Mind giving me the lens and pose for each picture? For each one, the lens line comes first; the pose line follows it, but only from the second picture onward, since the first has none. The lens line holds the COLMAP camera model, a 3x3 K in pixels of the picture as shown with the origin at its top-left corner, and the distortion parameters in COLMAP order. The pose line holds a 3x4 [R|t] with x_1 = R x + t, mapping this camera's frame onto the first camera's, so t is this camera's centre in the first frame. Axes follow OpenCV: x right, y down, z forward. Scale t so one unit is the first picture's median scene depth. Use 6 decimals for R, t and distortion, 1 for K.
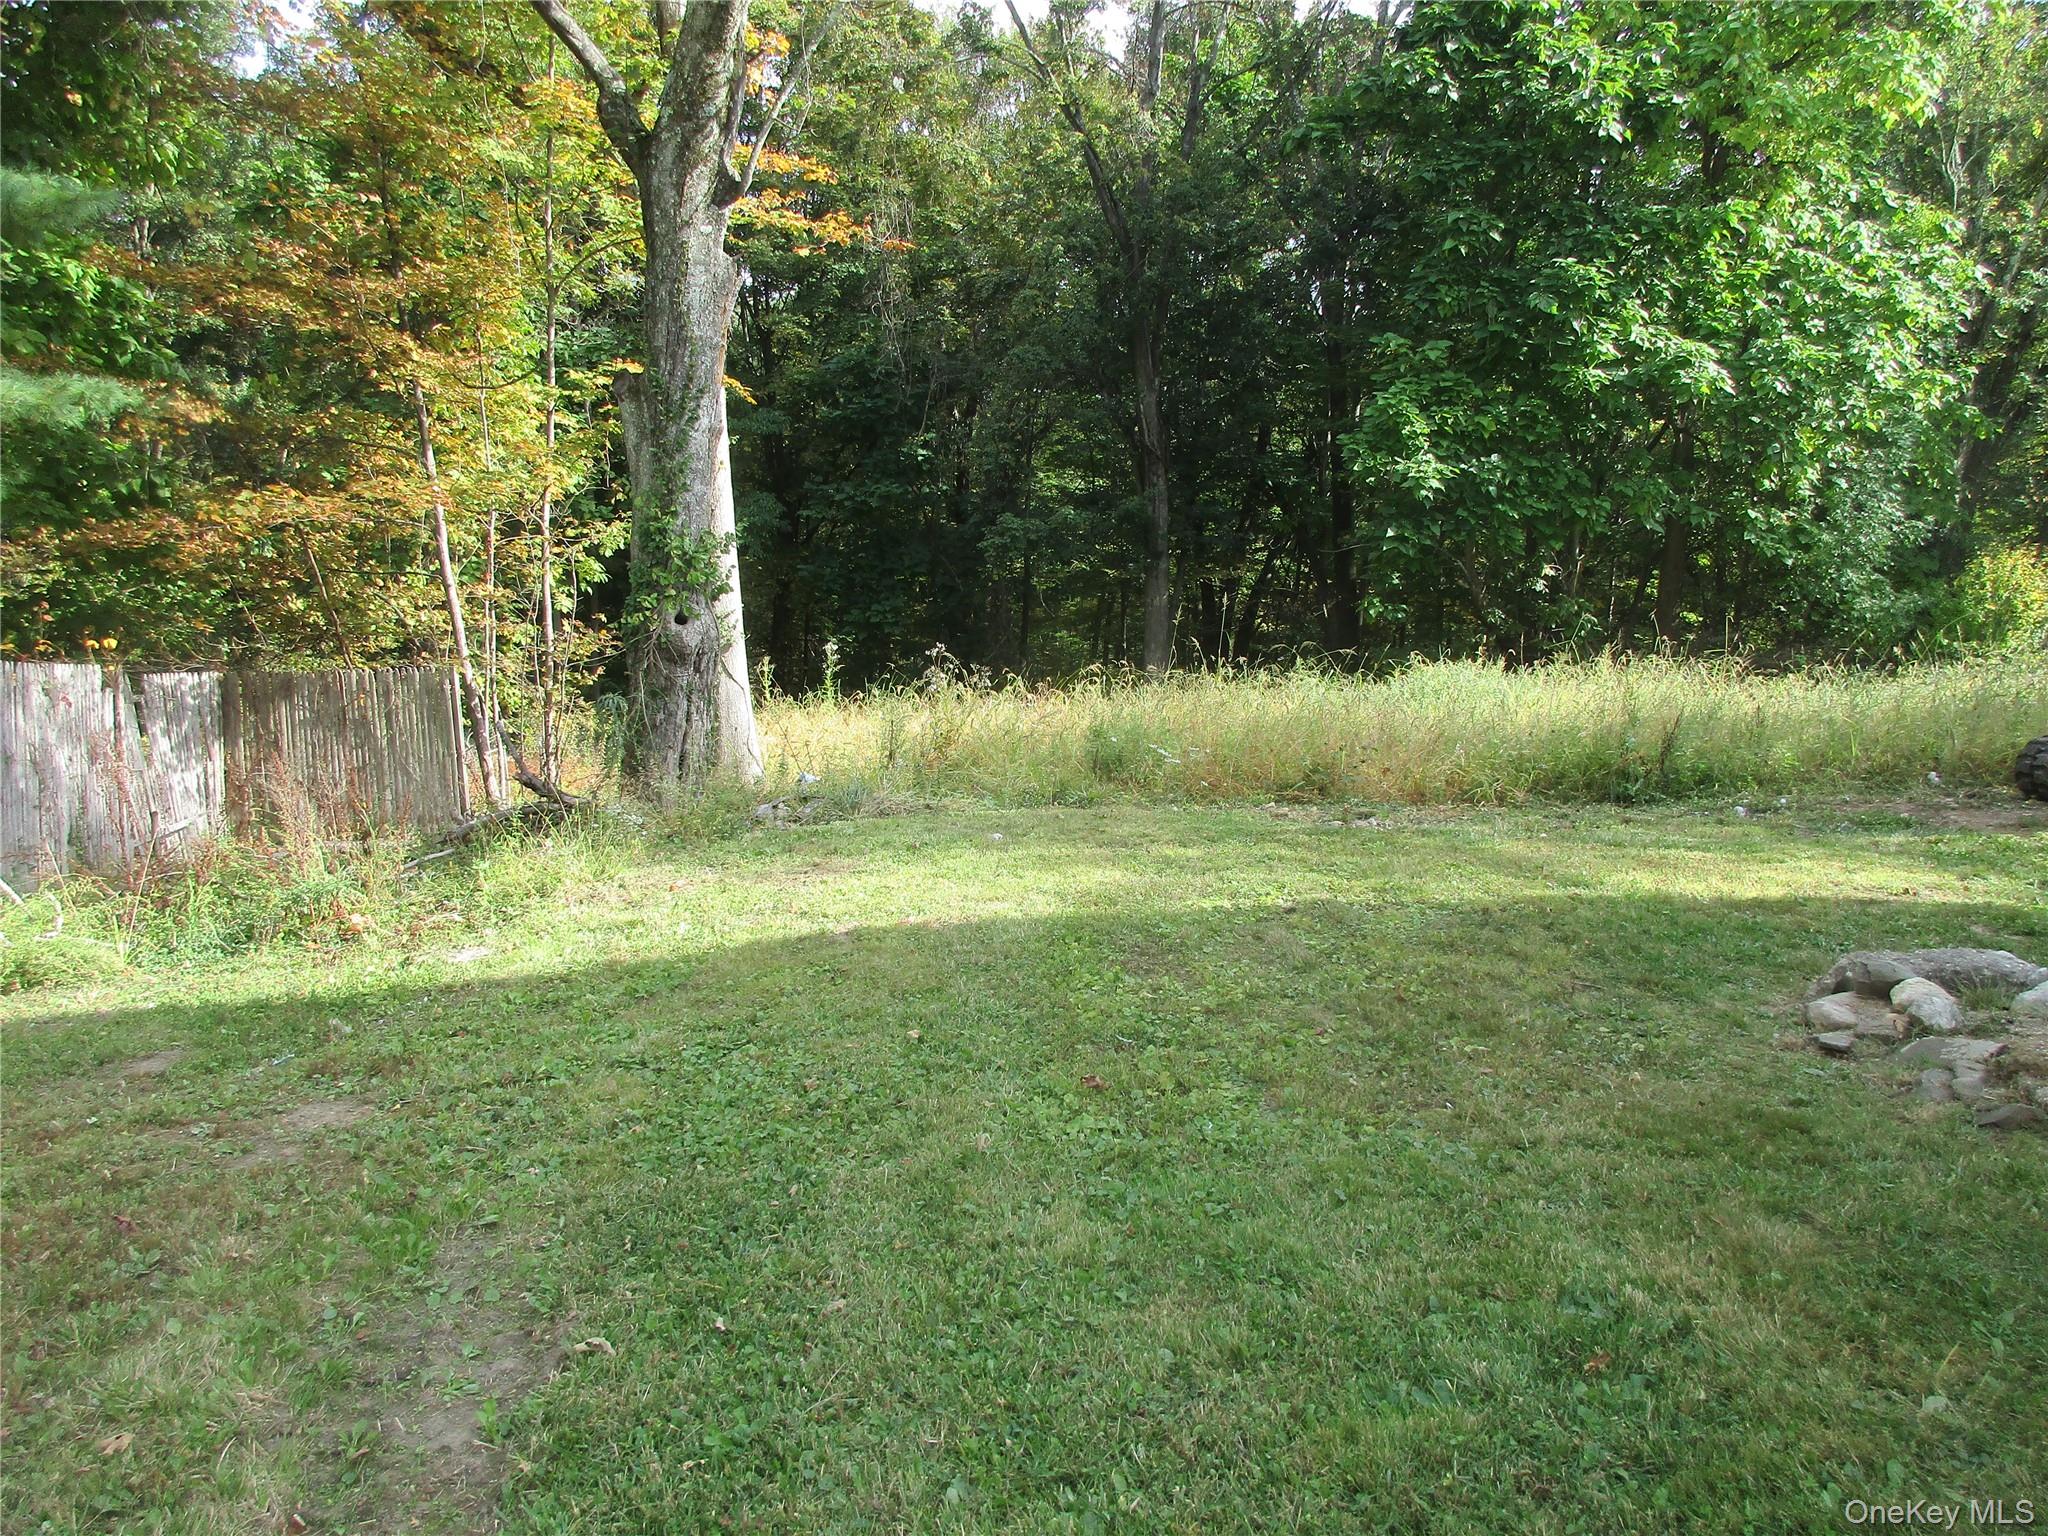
lens RADIAL K [[1537.7, 0, 1024.0], [0, 1537.7, 768.0], [0, 0, 1]] dist [-0.005515, 0.000257]
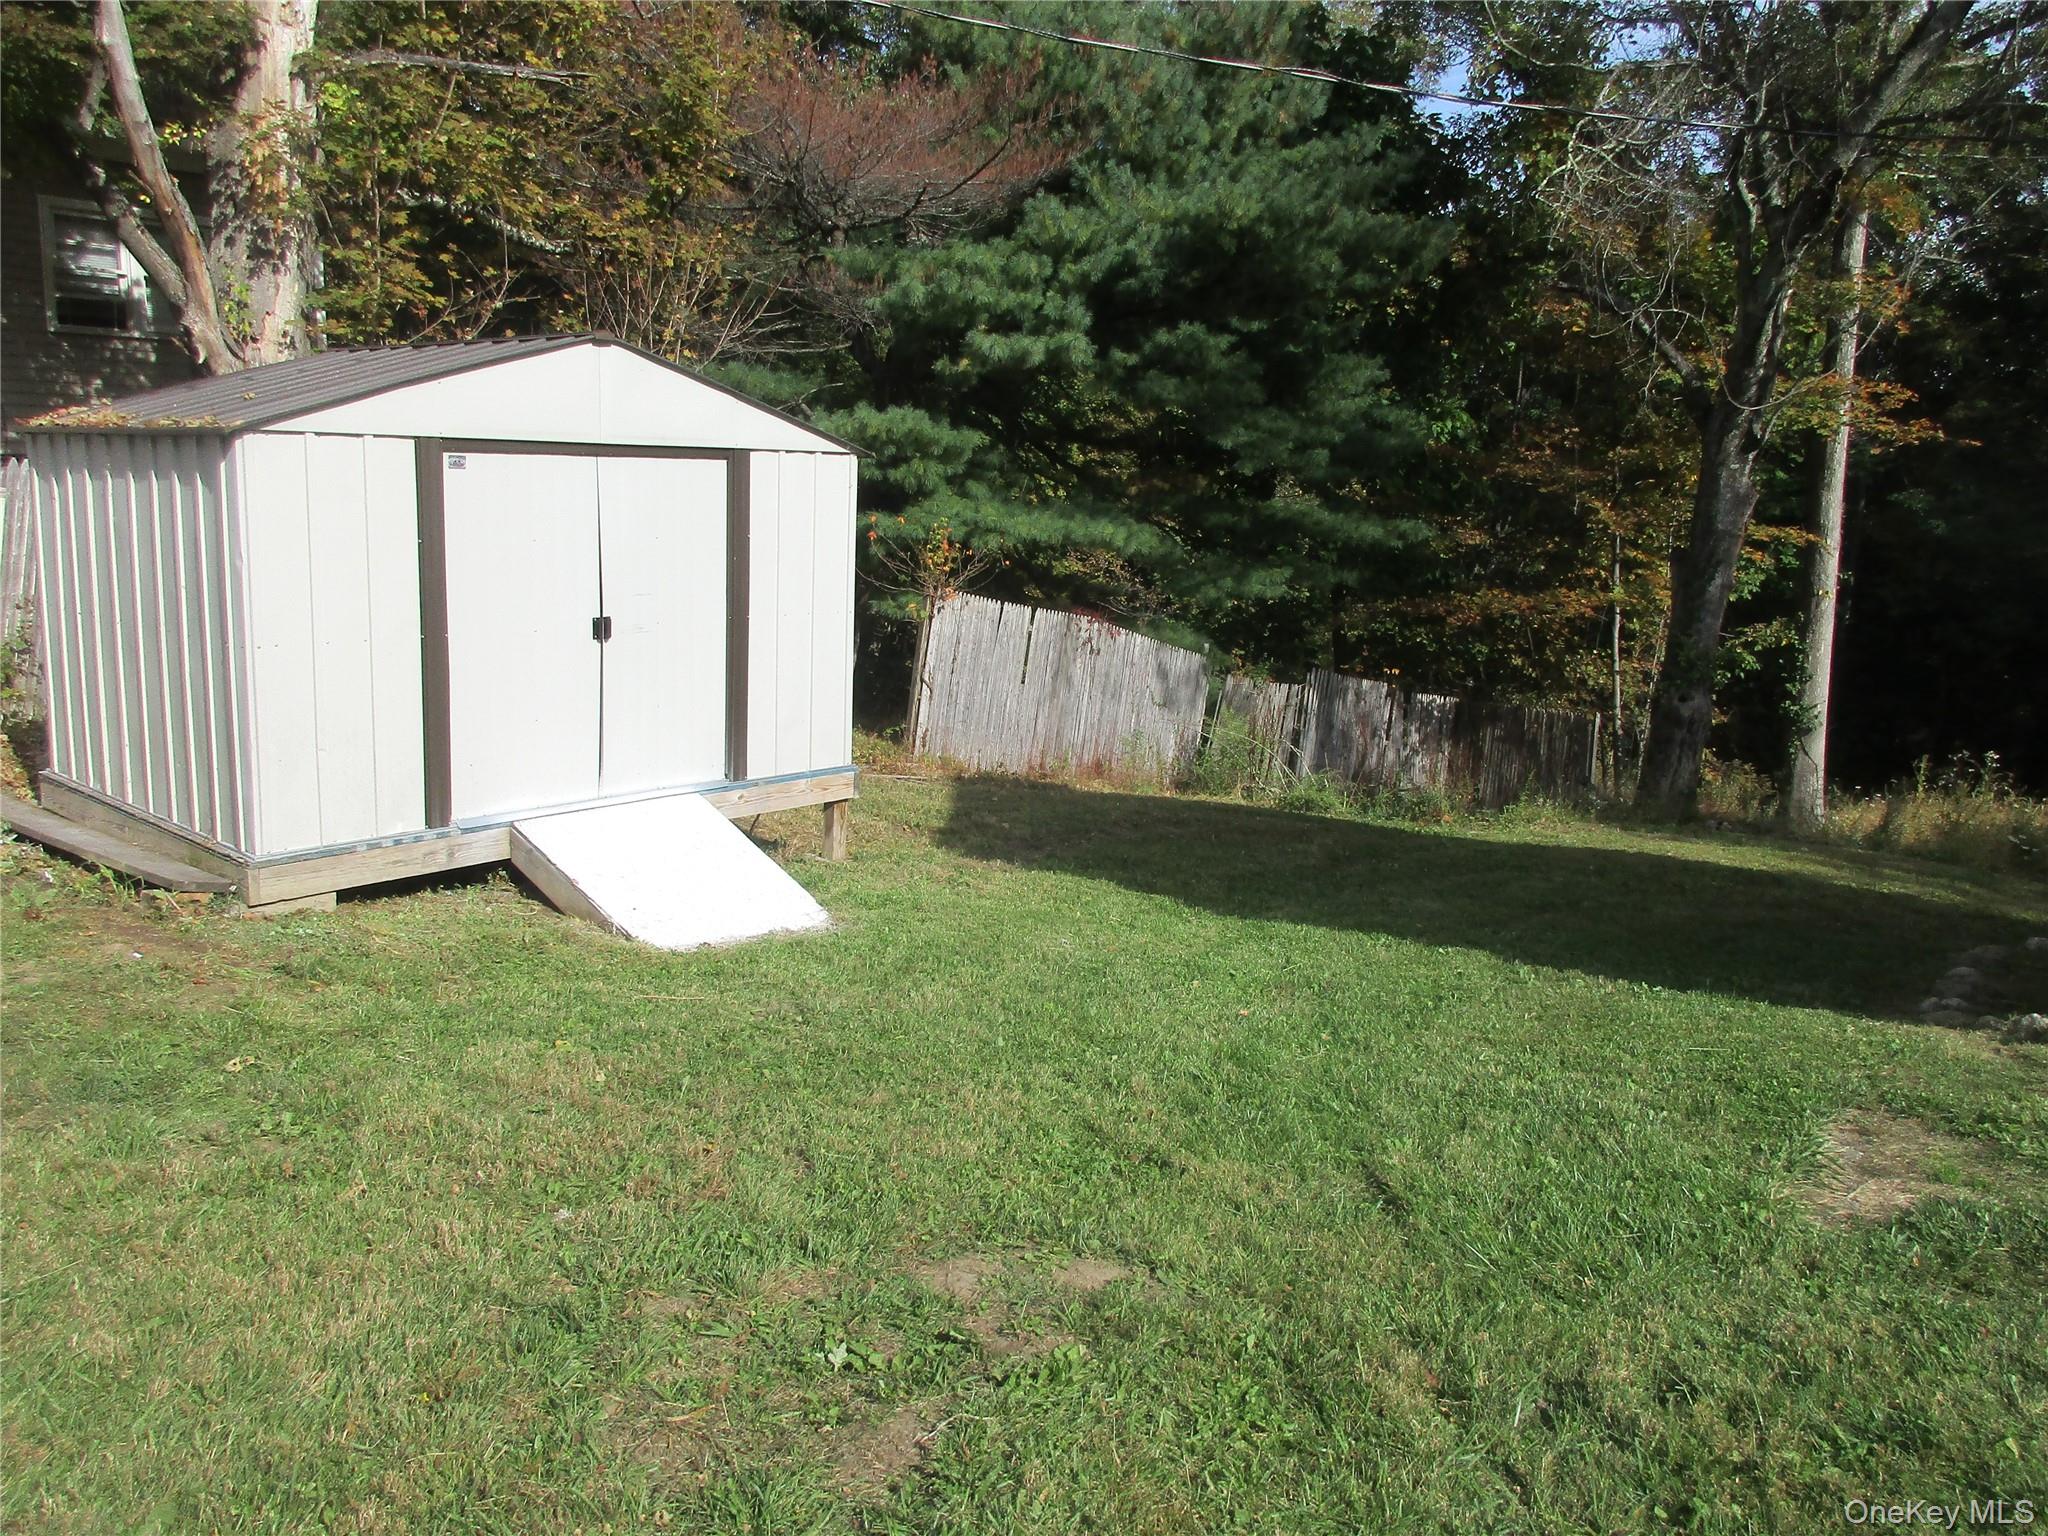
lens RADIAL K [[1537.7, 0, 1024.0], [0, 1537.7, 768.0], [0, 0, 1]] dist [-0.005515, 0.000257]
pose [[0.675998, 0.163813, -0.718465, 0.334257], [-0.191550, 0.980526, 0.043337, 0.025704], [0.711573, 0.108327, 0.694212, -0.421482]]
